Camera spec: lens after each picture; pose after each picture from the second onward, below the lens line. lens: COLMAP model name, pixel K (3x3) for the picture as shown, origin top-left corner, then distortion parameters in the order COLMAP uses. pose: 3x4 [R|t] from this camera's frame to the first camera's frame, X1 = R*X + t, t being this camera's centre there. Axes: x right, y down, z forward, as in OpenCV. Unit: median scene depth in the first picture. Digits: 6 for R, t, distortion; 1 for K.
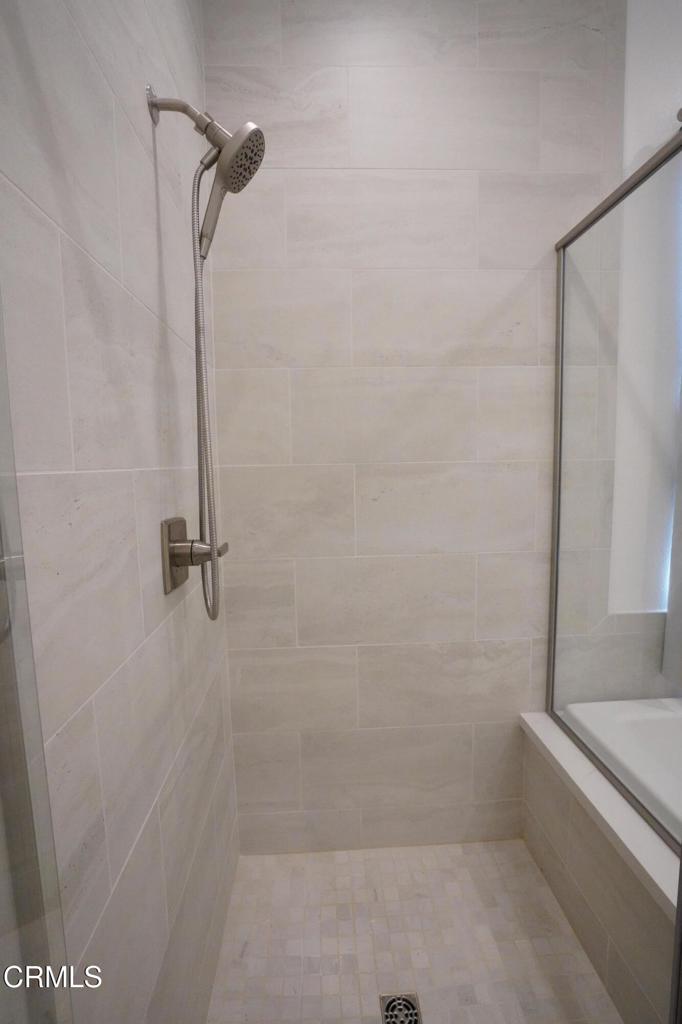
lens RADIAL K [[467.2, 0, 338.4], [0, 467.2, 512.9], [0, 0, 1]] dist [-0.031398, 0.000883]
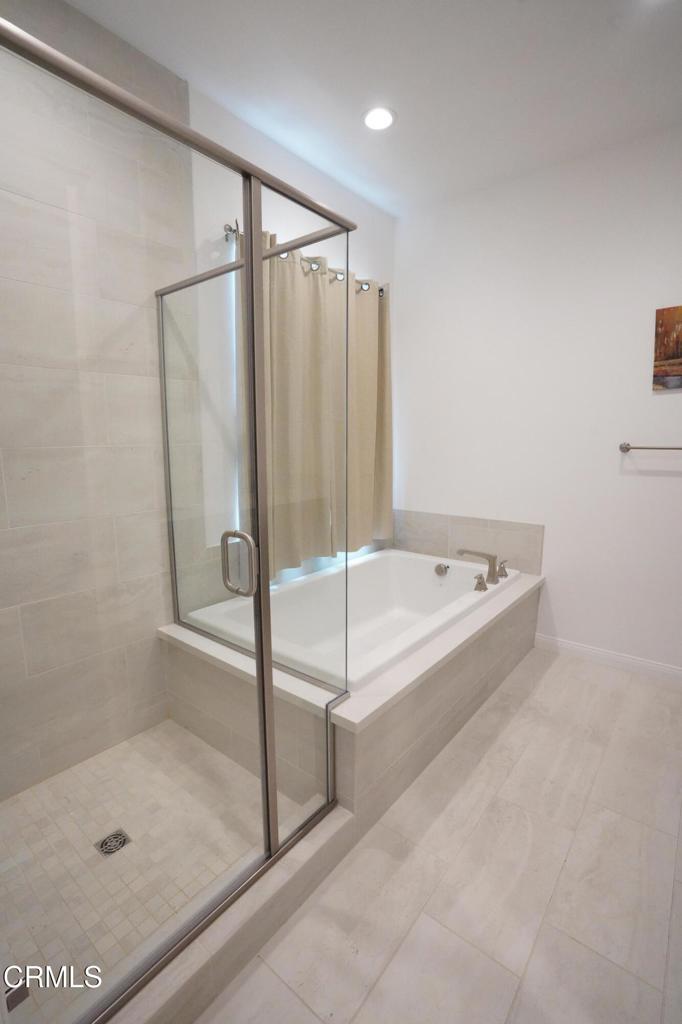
lens RADIAL K [[467.2, 0, 341.4], [0, 467.2, 511.3], [0, 0, 1]] dist [-0.031398, 0.000883]
pose [[0.662671, -0.102980, 0.741796, -0.260053], [0.064616, 0.994669, 0.080362, 0.011314], [-0.746118, -0.005322, 0.665793, -0.363968]]
